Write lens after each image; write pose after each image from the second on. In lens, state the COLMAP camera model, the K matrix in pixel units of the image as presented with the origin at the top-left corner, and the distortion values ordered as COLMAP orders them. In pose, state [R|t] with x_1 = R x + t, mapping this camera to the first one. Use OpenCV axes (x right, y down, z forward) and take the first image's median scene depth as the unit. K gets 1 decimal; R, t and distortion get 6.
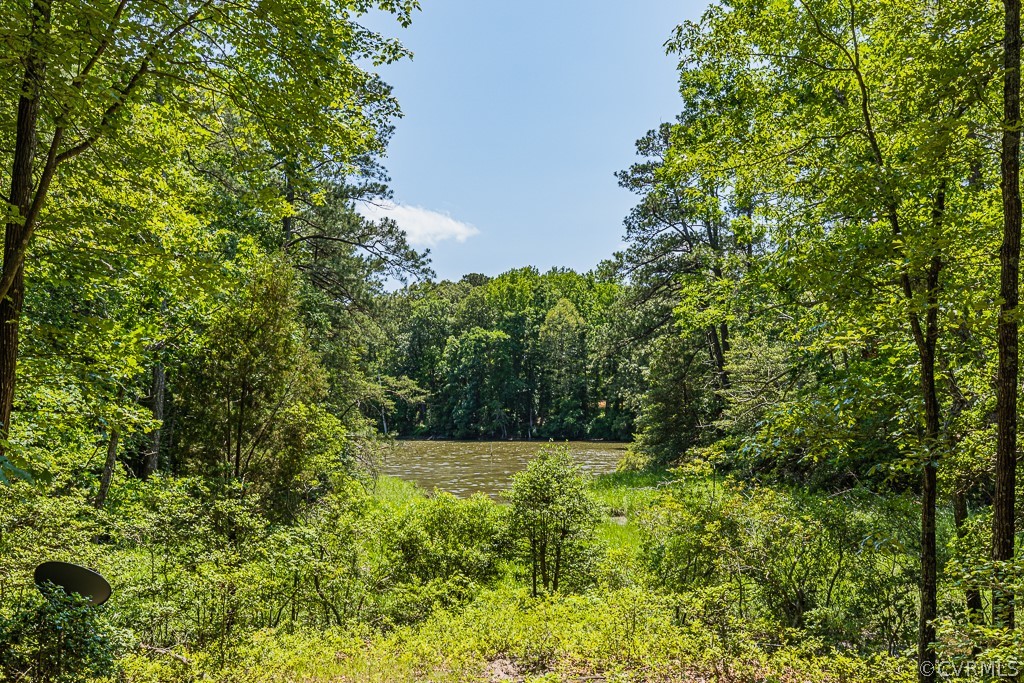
lens RADIAL K [[1005.5, 0, 511.4], [0, 1005.5, 342.3], [0, 0, 1]] dist [0.001606, 0.000000]
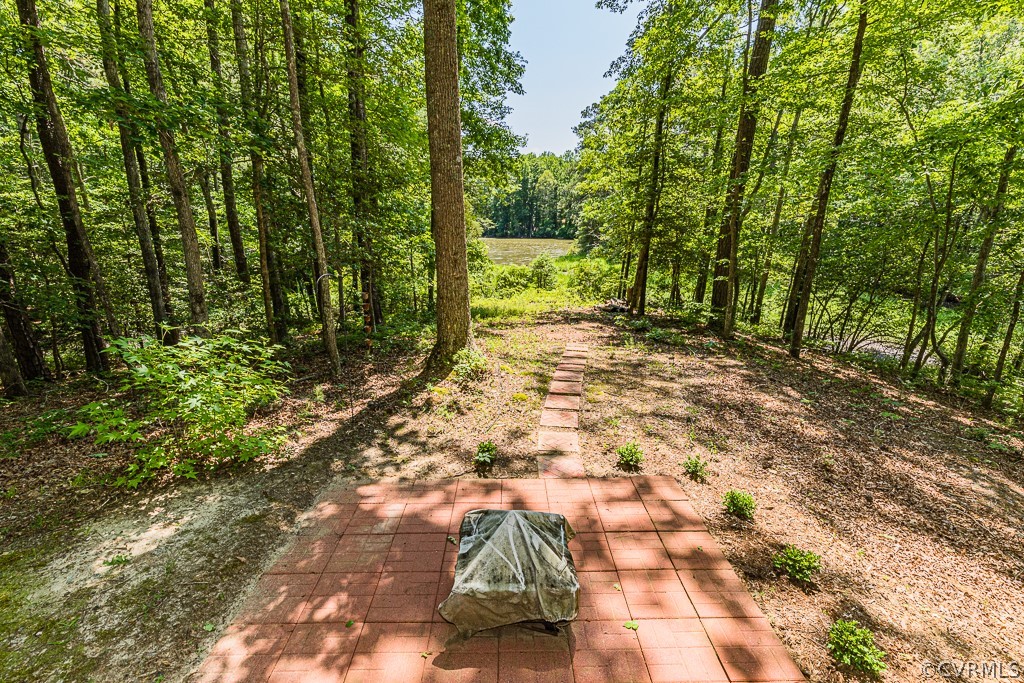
lens RADIAL K [[477.0, 0, 509.9], [0, 477.0, 340.3], [0, 0, 1]] dist [0.000114, 0.000003]
pose [[0.999747, 0.014063, -0.017532, -0.006663], [-0.007957, 0.951006, 0.309069, -0.017099], [0.021019, -0.308852, 0.950878, -0.101175]]
